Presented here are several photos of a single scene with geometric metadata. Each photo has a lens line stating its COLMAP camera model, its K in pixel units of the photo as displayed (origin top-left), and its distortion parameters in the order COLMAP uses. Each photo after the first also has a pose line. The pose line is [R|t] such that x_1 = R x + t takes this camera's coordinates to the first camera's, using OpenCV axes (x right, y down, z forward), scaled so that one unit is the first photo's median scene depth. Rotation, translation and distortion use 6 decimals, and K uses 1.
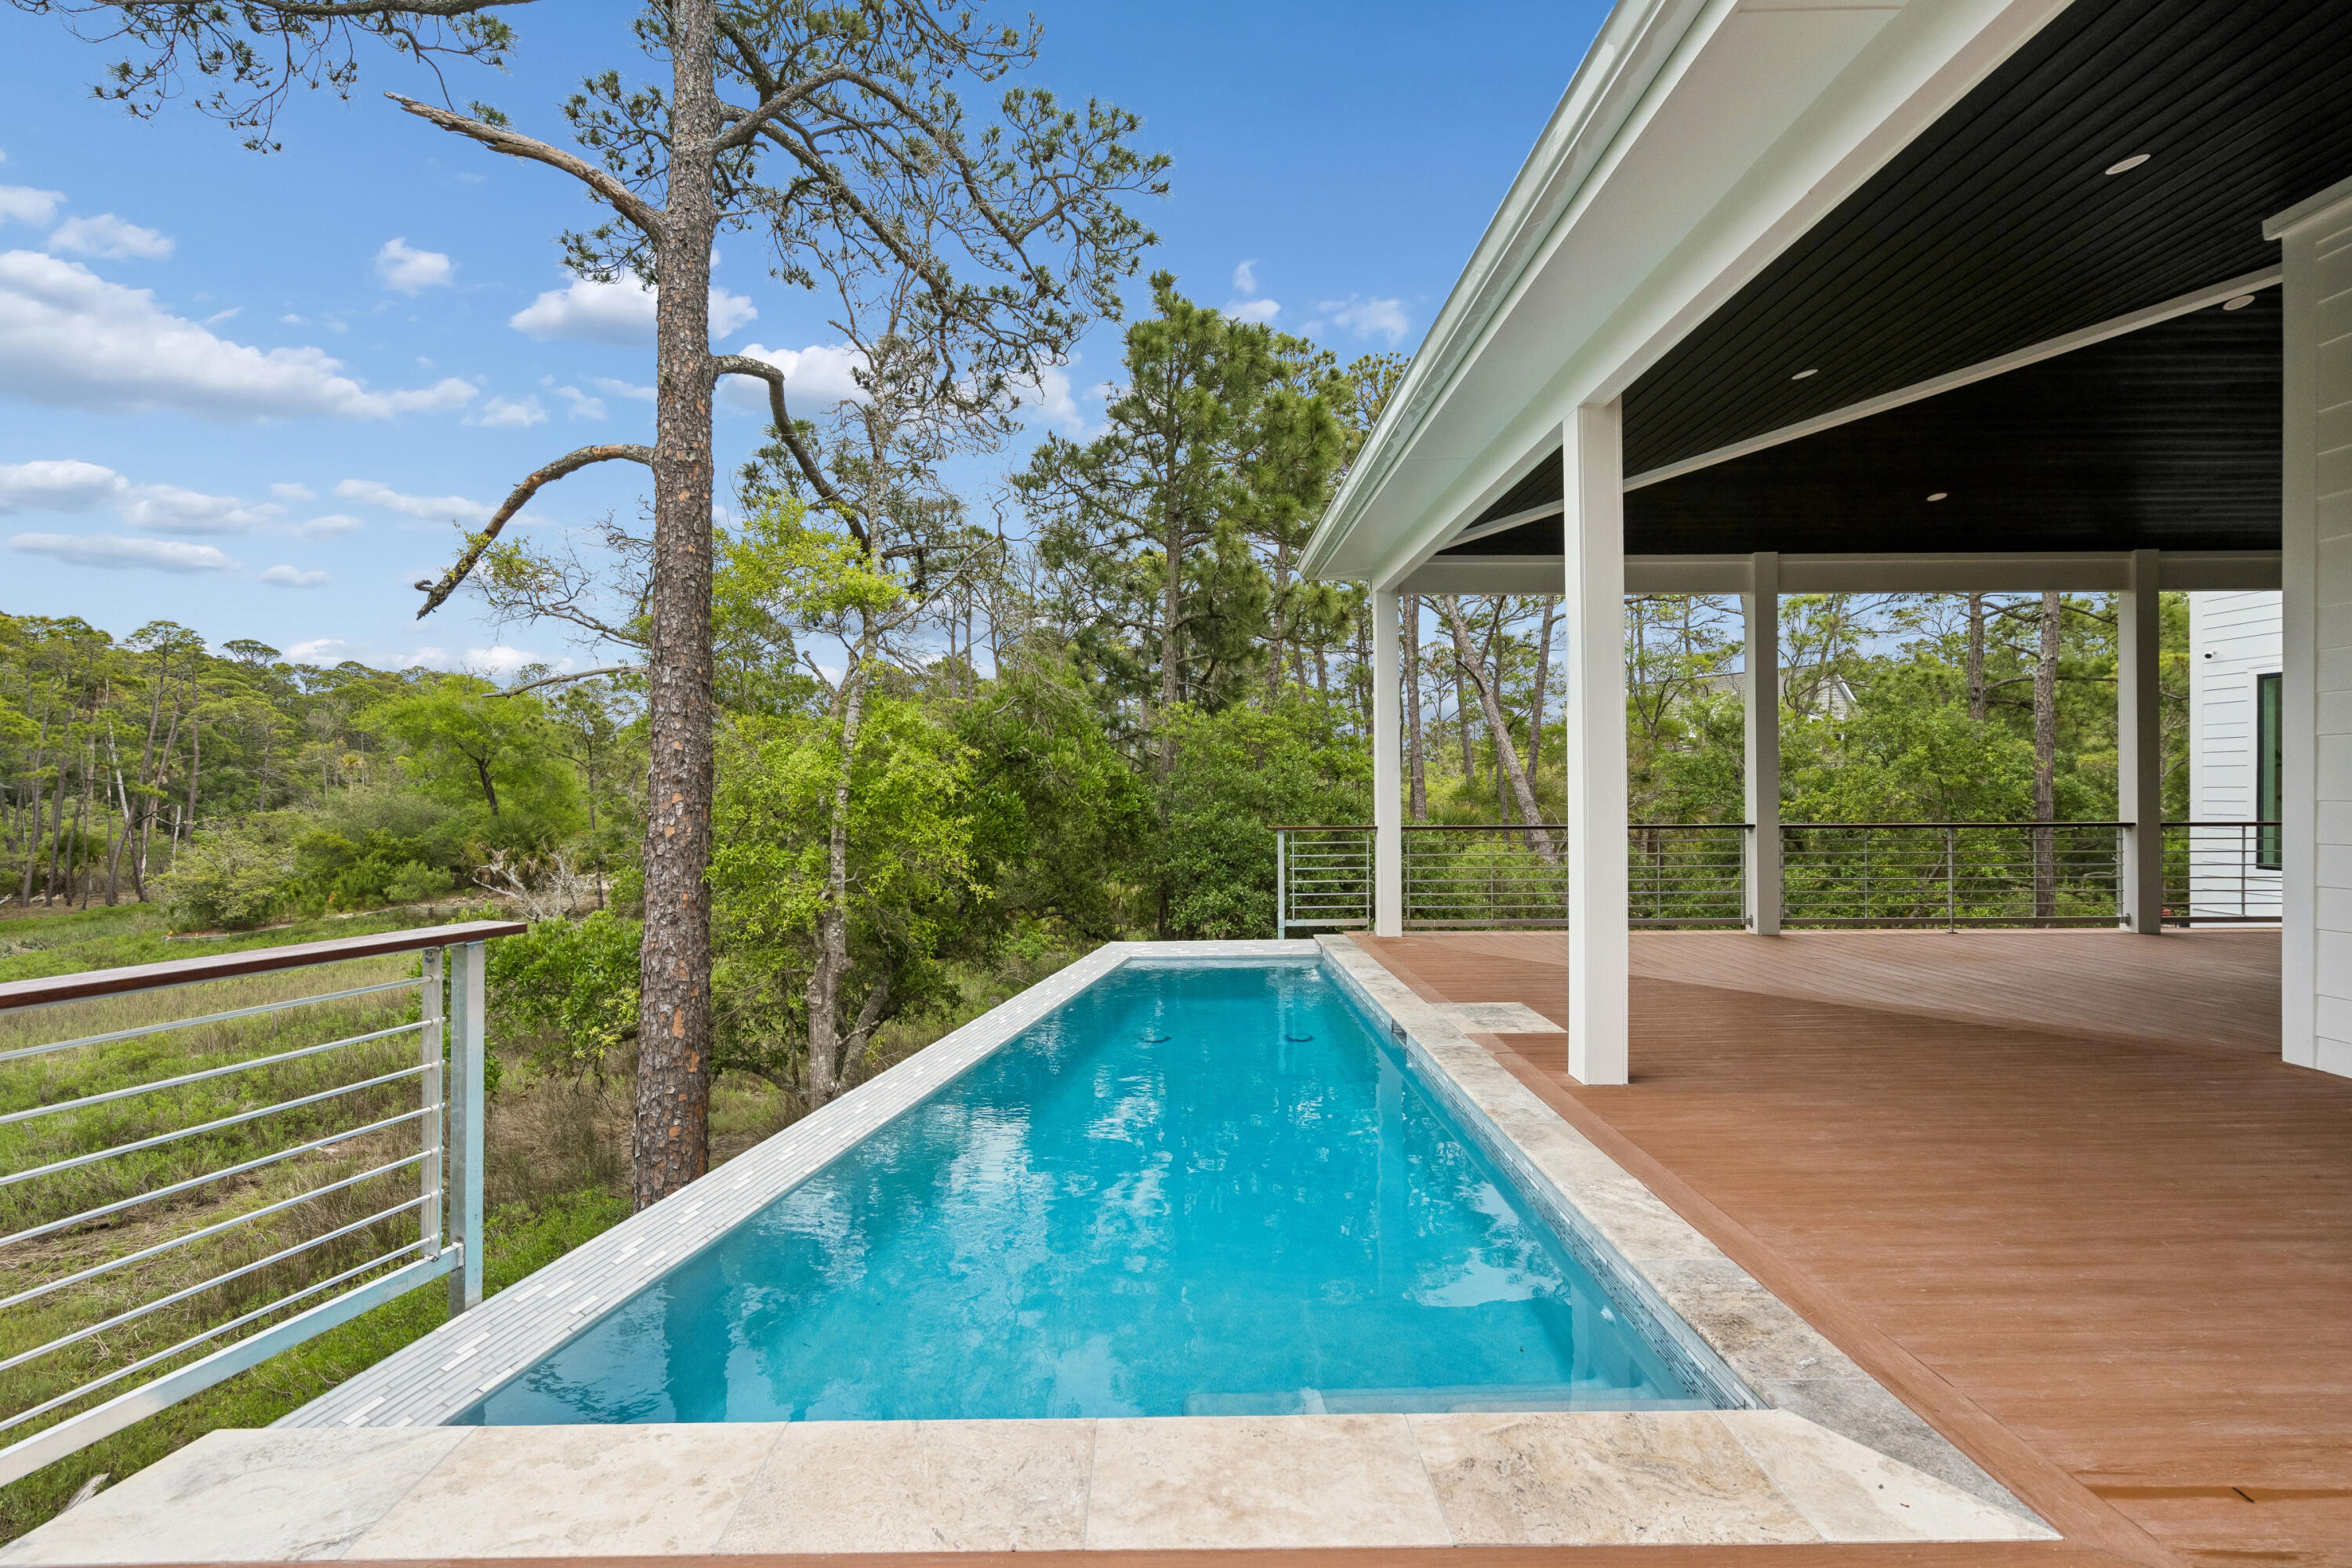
lens RADIAL K [[1152.7, 0, 1176.0], [0, 1152.7, 784.0], [0, 0, 1]] dist [0.001205, 0.000597]
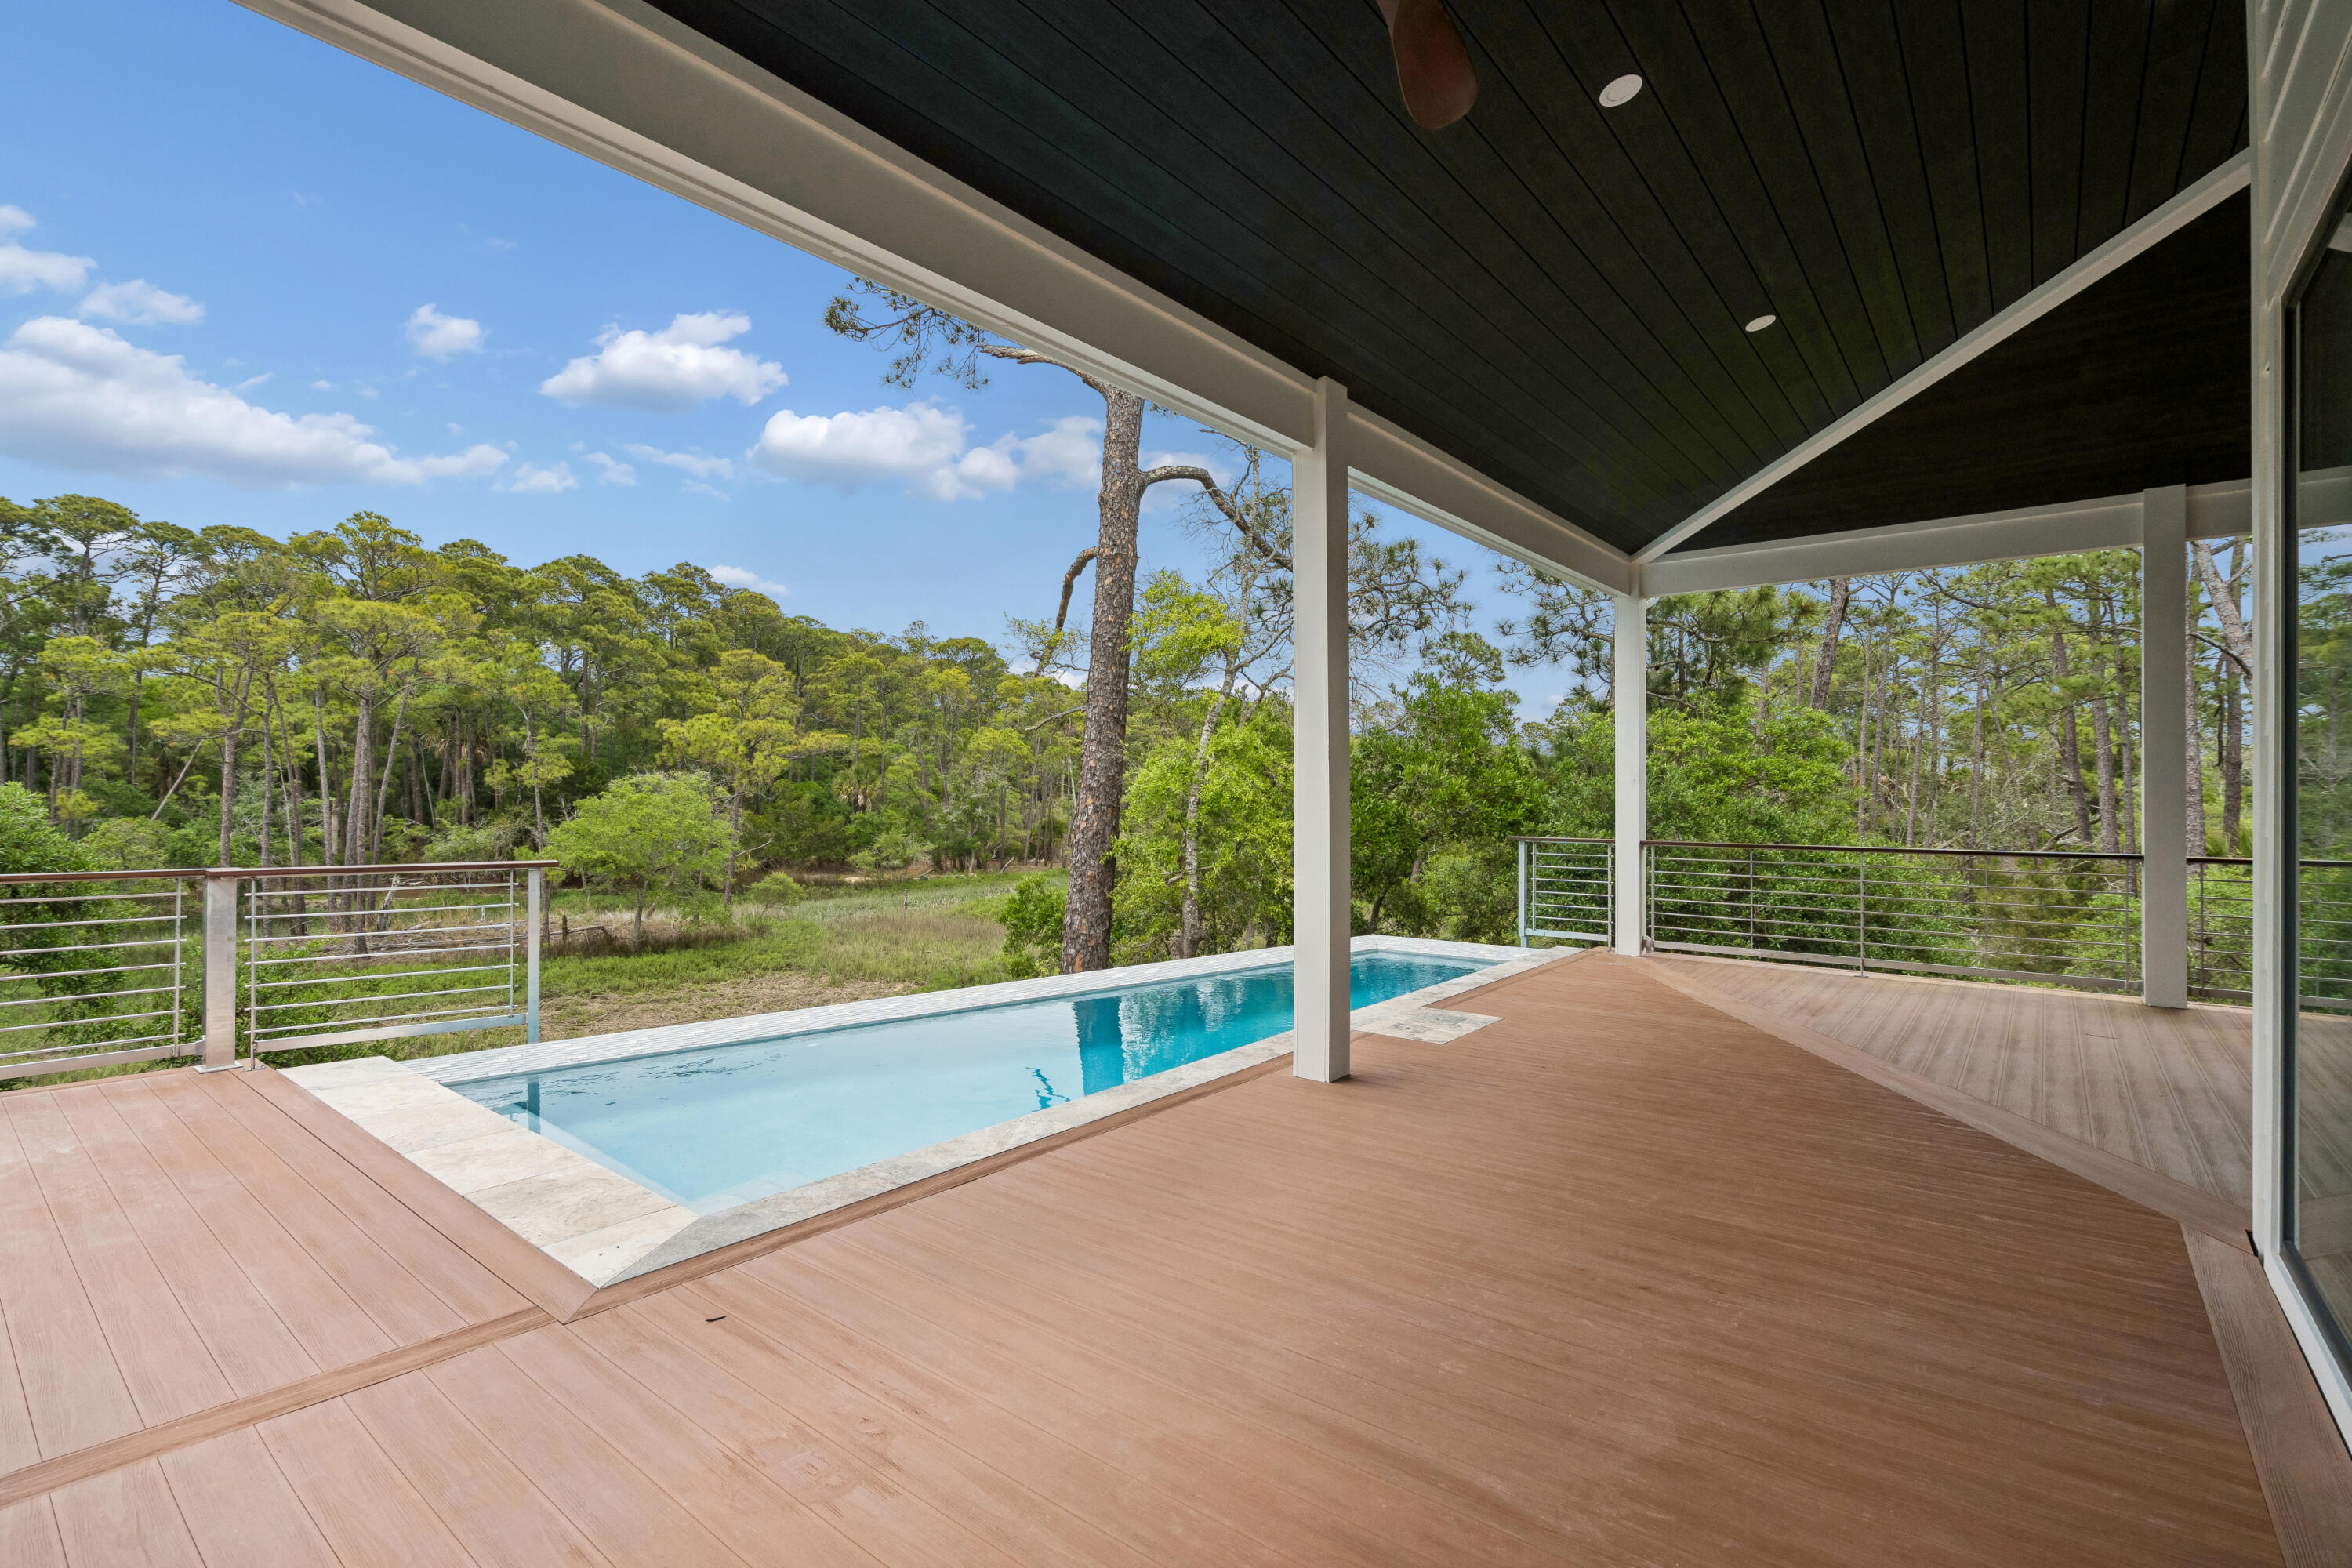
lens RADIAL K [[1066.1, 0, 1176.0], [0, 1066.1, 784.0], [0, 0, 1]] dist [-0.004955, 0.000170]
pose [[0.773618, 0.002571, -0.633647, 0.429944], [-0.005297, 0.999983, -0.002410, -0.005627], [0.633630, 0.005221, 0.773618, 0.069981]]
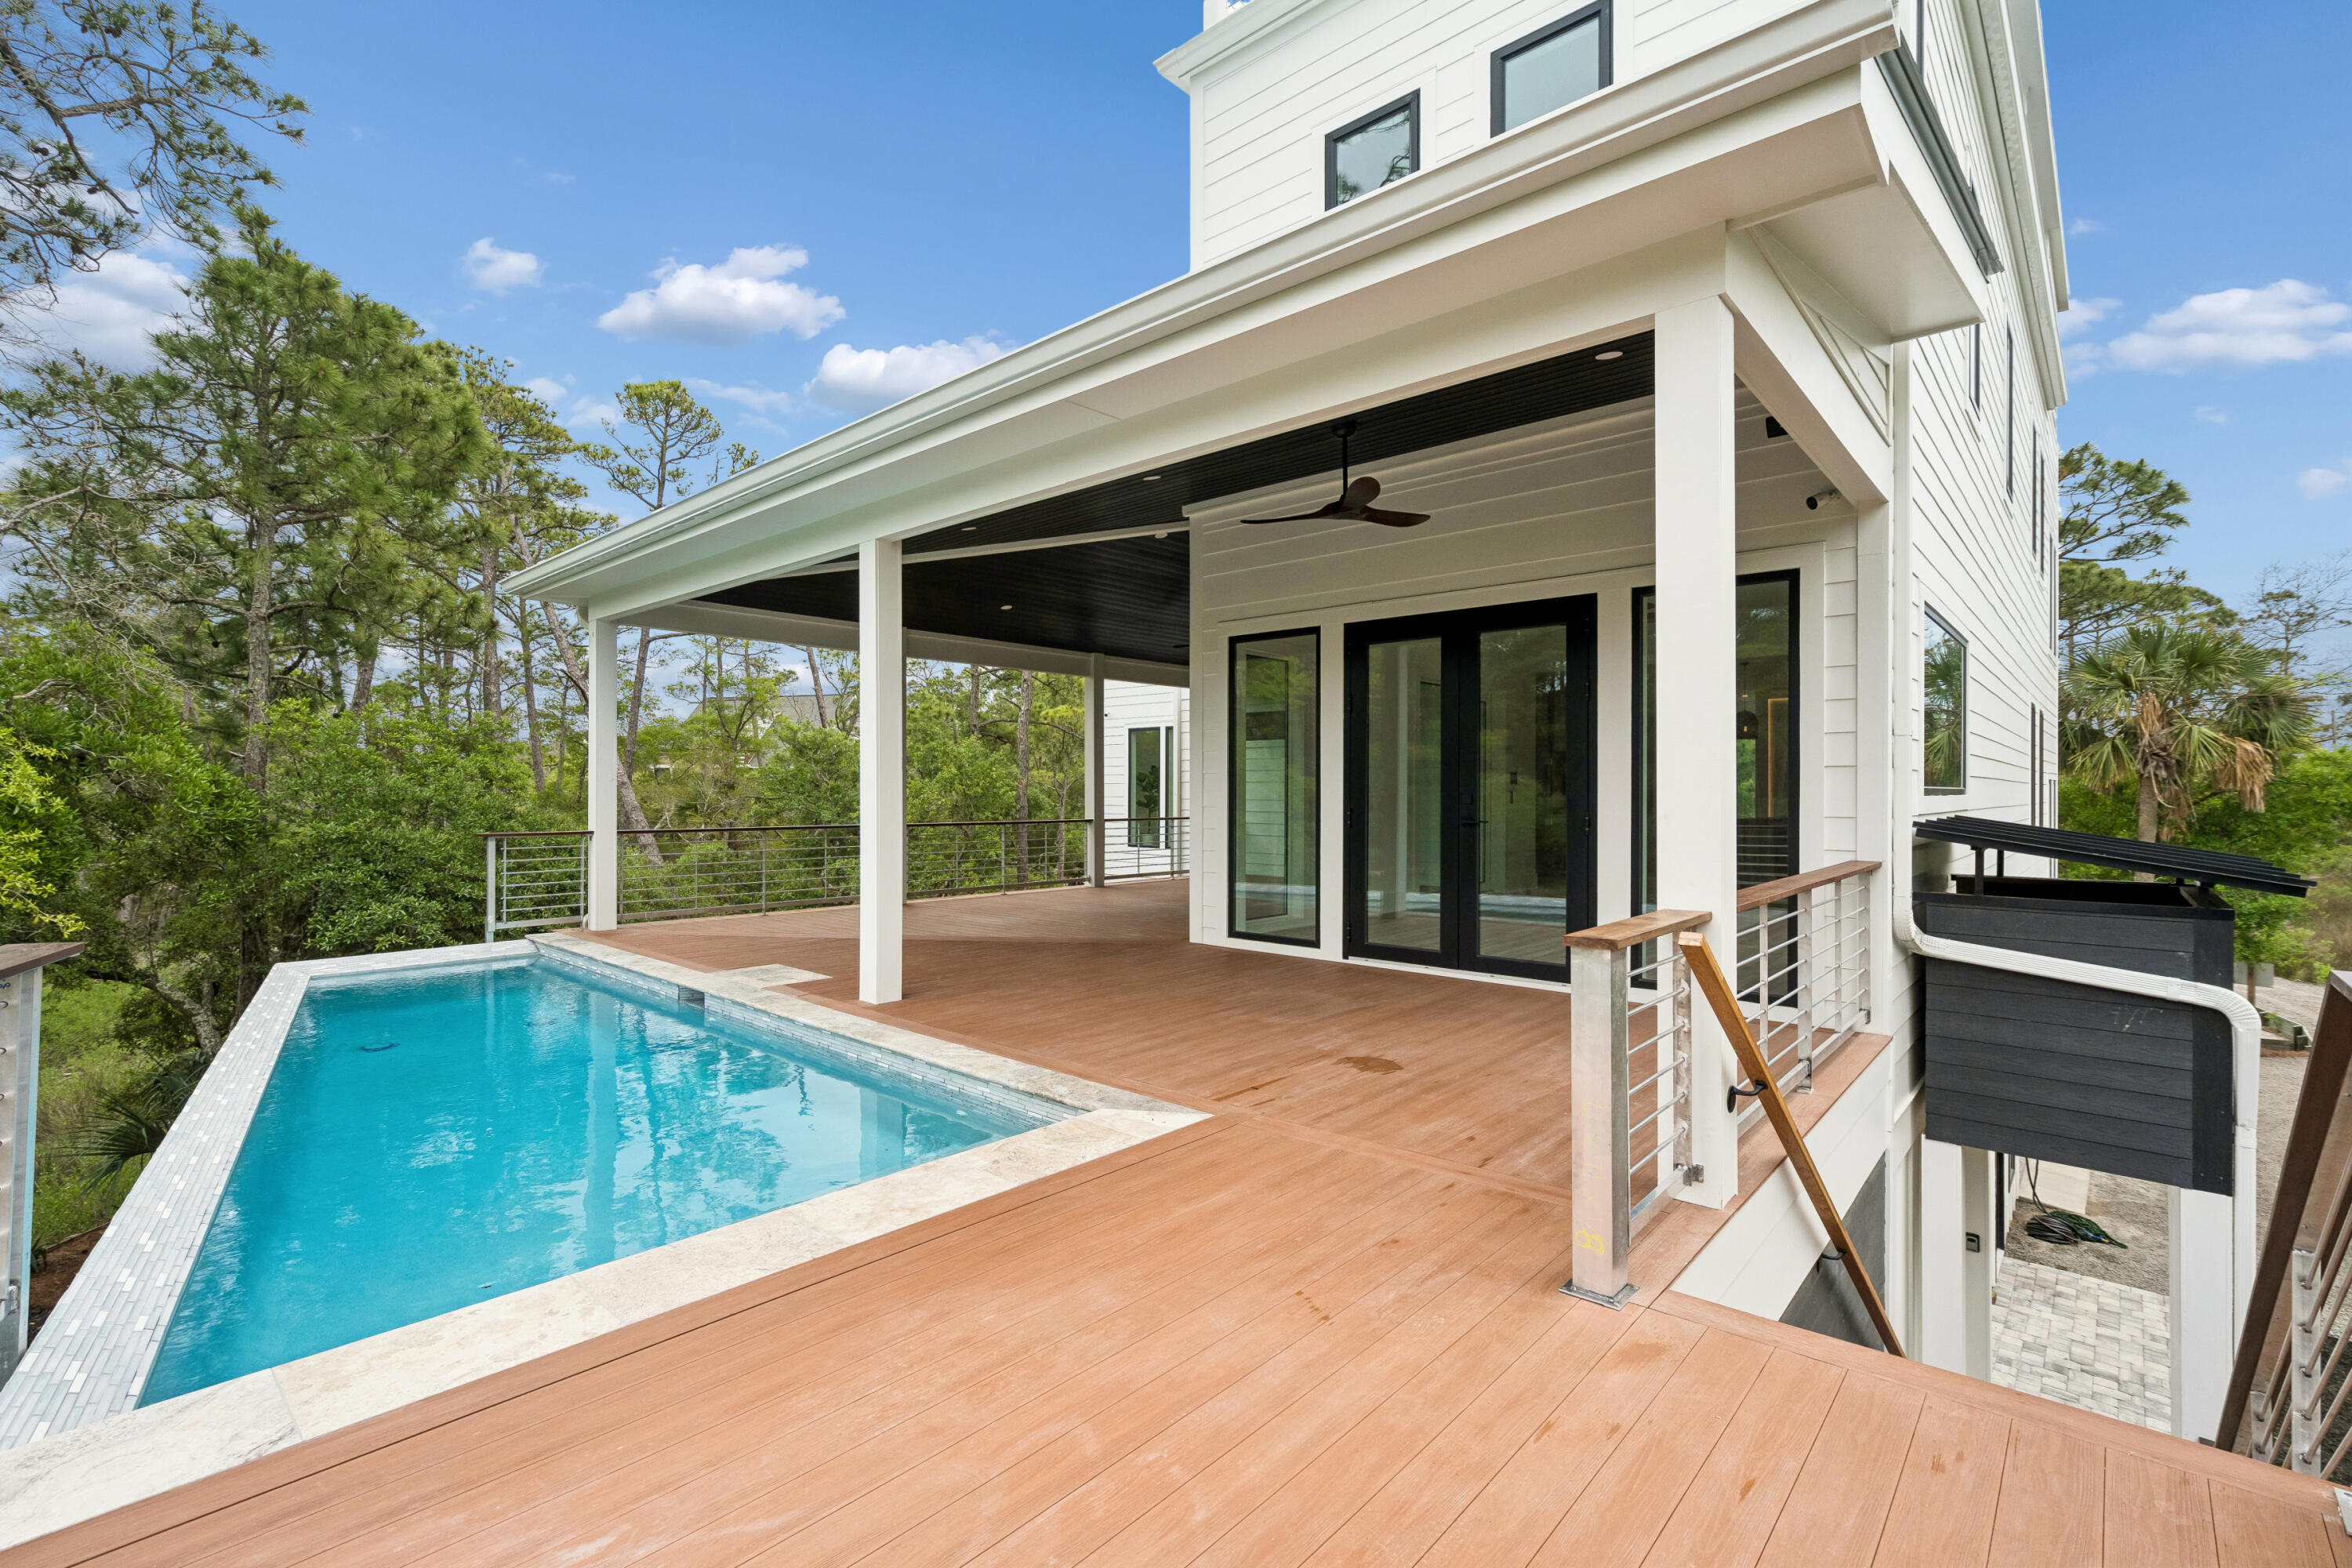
lens RADIAL K [[1053.6, 0, 1164.7], [0, 1053.6, 792.1], [0, 0, 1]] dist [-0.003893, -0.000148]
pose [[0.679387, 0.006439, 0.733751, -0.182341], [-0.008434, 0.999964, -0.000965, -0.004626], [-0.733731, -0.005533, 0.679417, -0.083084]]
